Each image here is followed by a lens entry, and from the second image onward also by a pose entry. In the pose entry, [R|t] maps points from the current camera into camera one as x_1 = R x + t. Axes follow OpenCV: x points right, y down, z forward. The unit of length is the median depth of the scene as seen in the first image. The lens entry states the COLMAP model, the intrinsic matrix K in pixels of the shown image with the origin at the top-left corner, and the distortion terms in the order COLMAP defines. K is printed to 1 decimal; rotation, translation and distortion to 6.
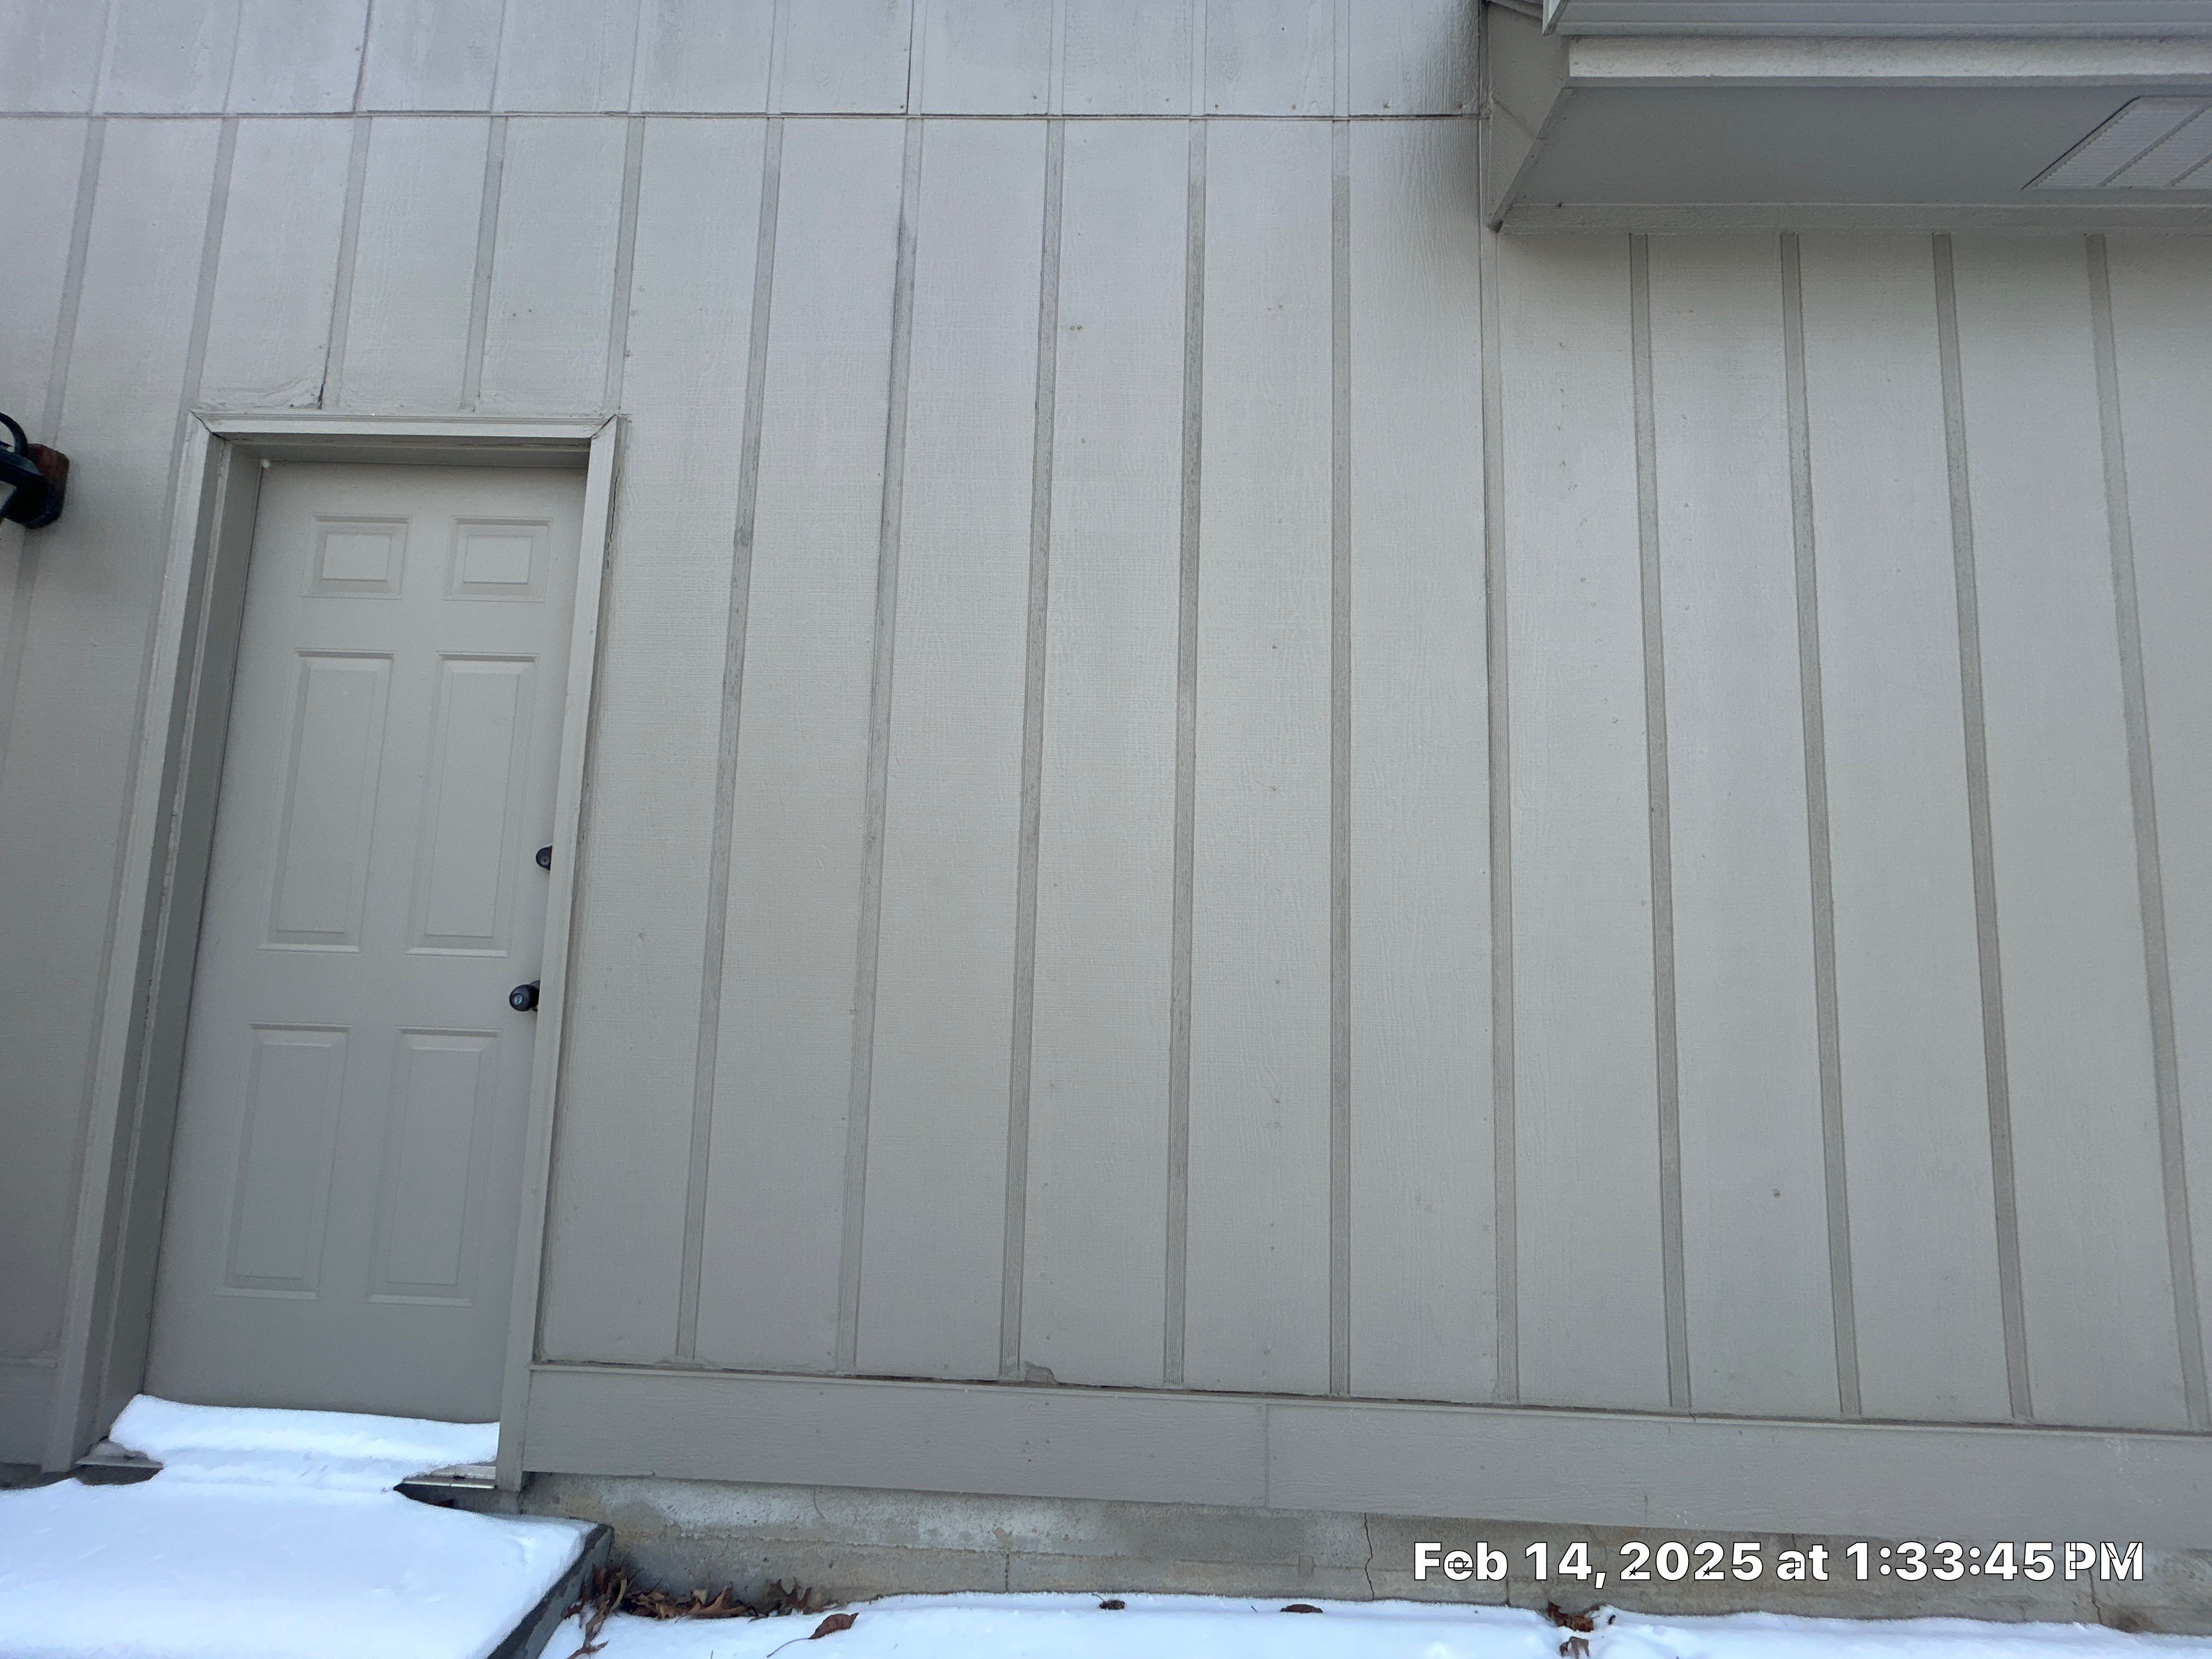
lens RADIAL K [[885.7, 0, 1105.8], [0, 885.7, 830.5], [0, 0, 1]] dist [0.000981, -0.000457]
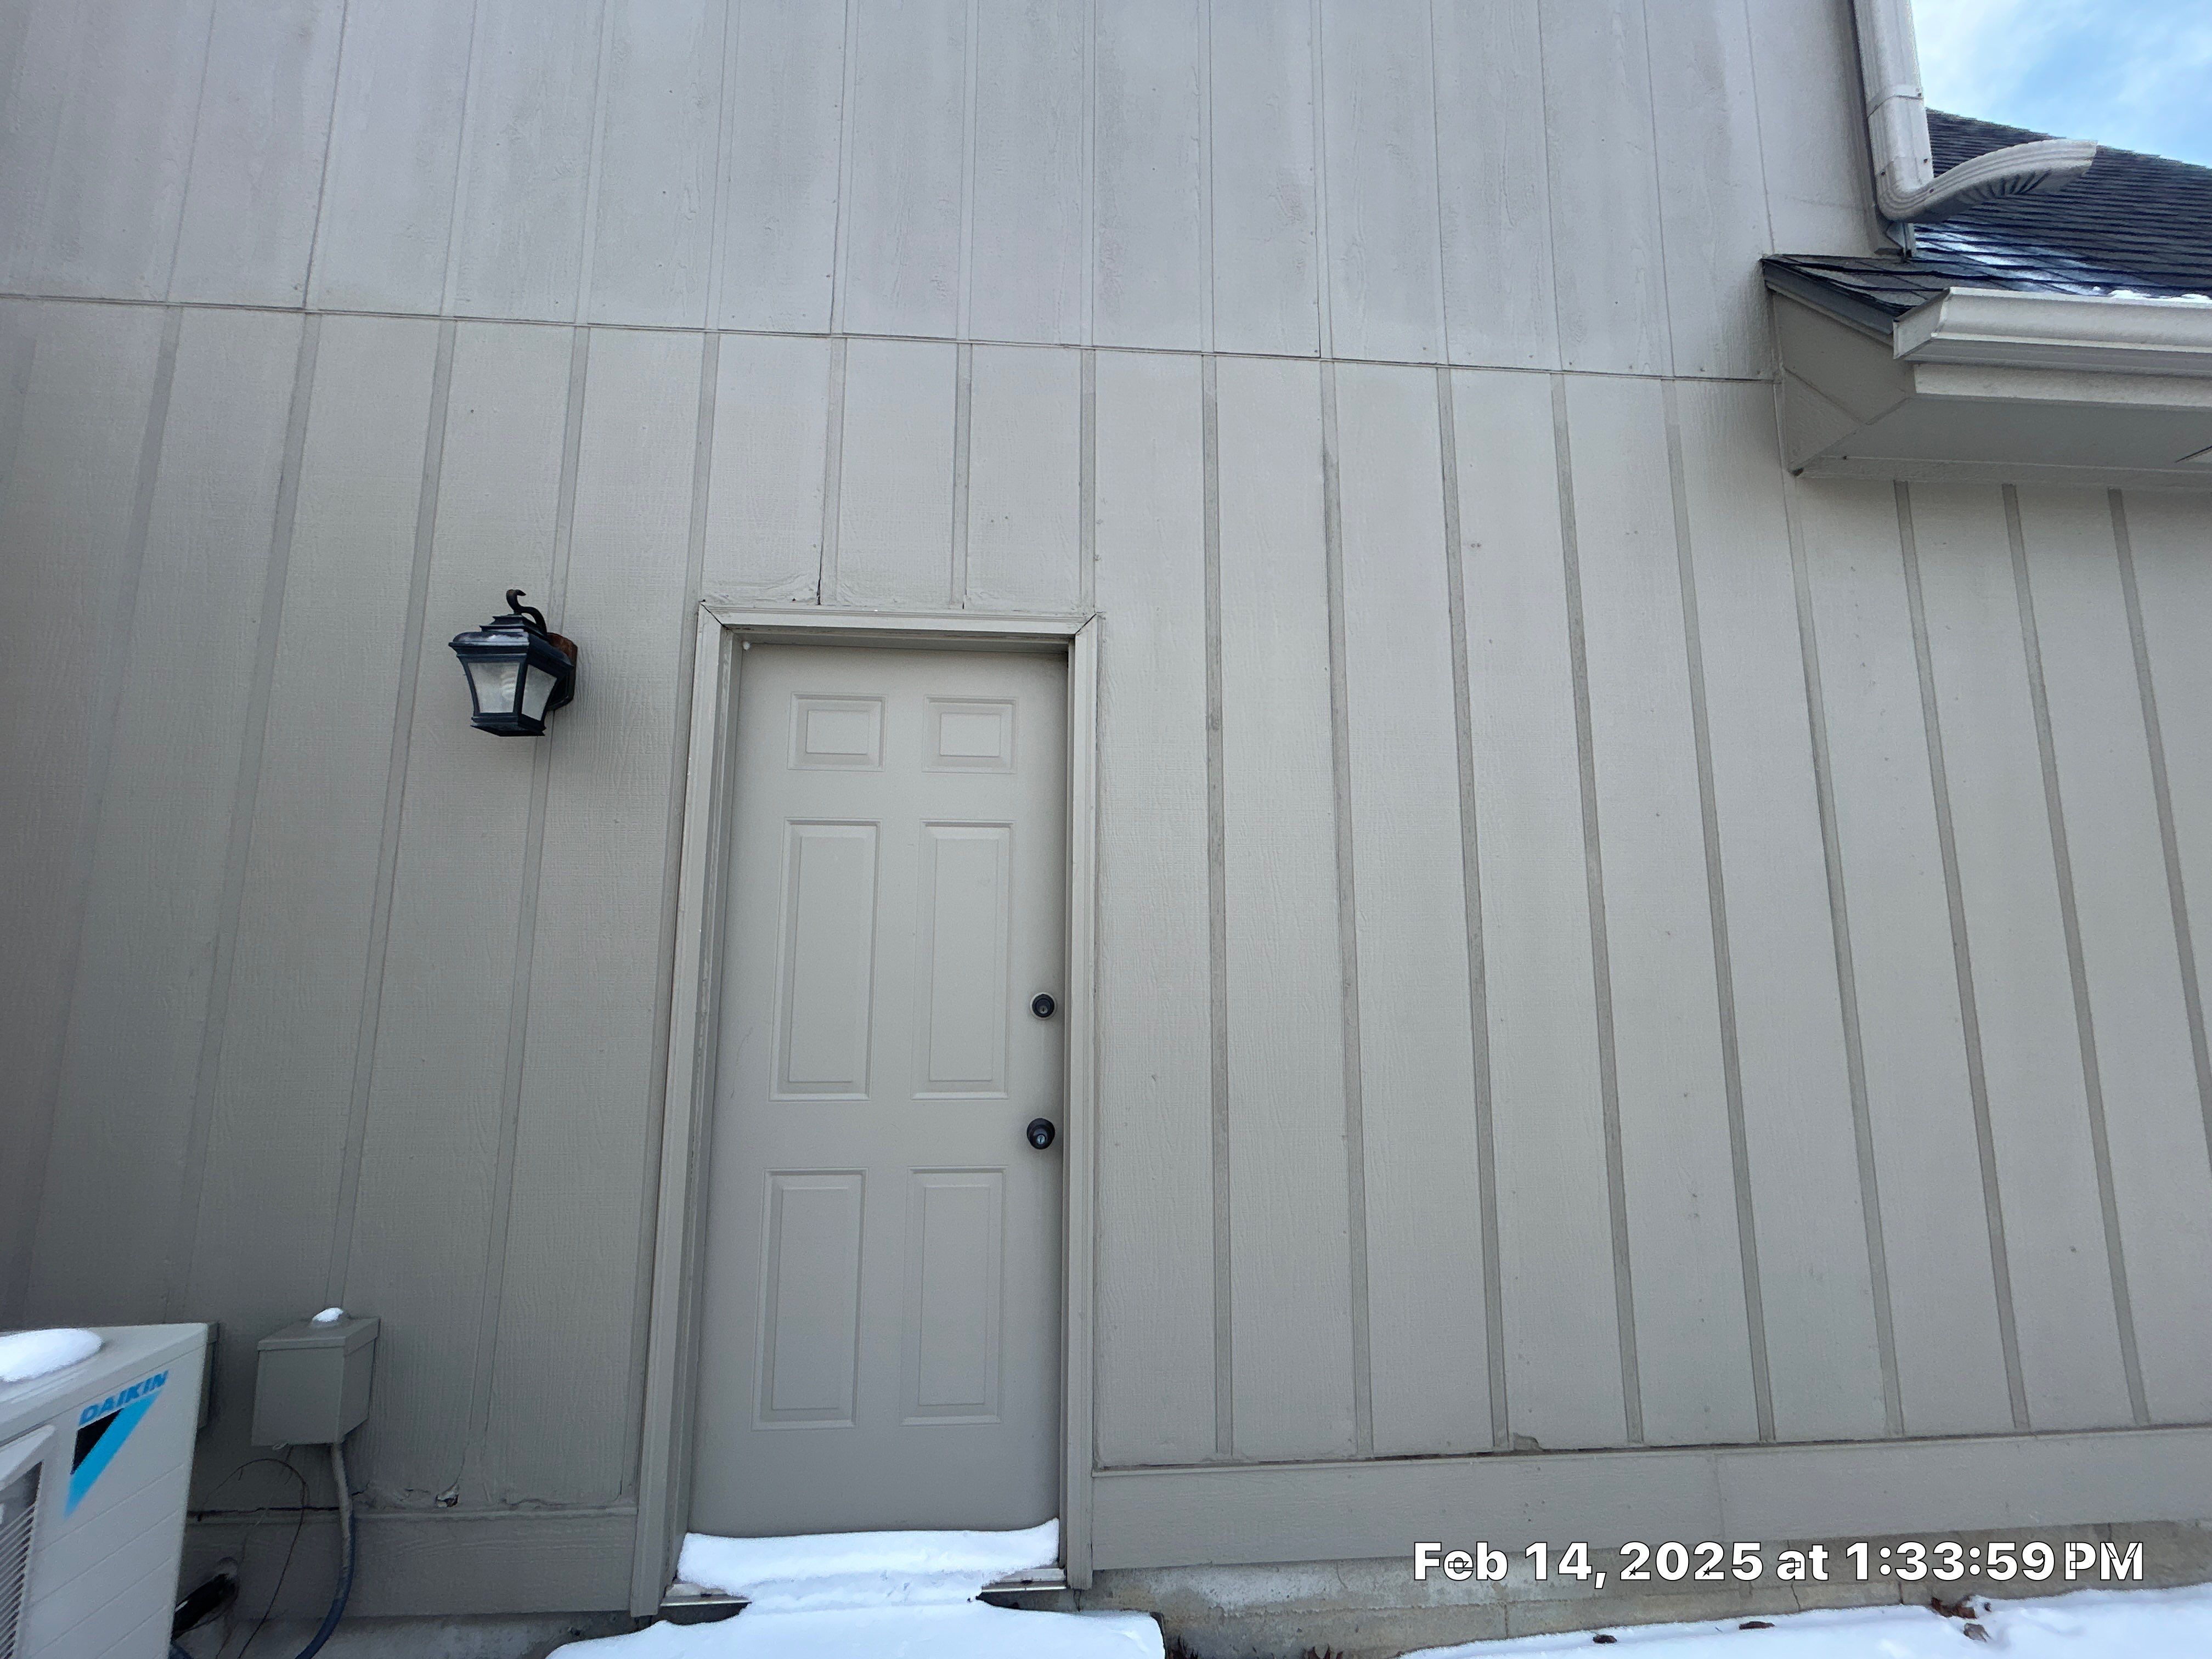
lens RADIAL K [[885.7, 0, 1098.0], [0, 885.7, 825.8], [0, 0, 1]] dist [0.000981, -0.000457]
pose [[0.994874, -0.013595, 0.100203, -0.677759], [0.016817, 0.999366, -0.031379, -0.162857], [-0.099713, 0.032903, 0.994472, -0.127953]]
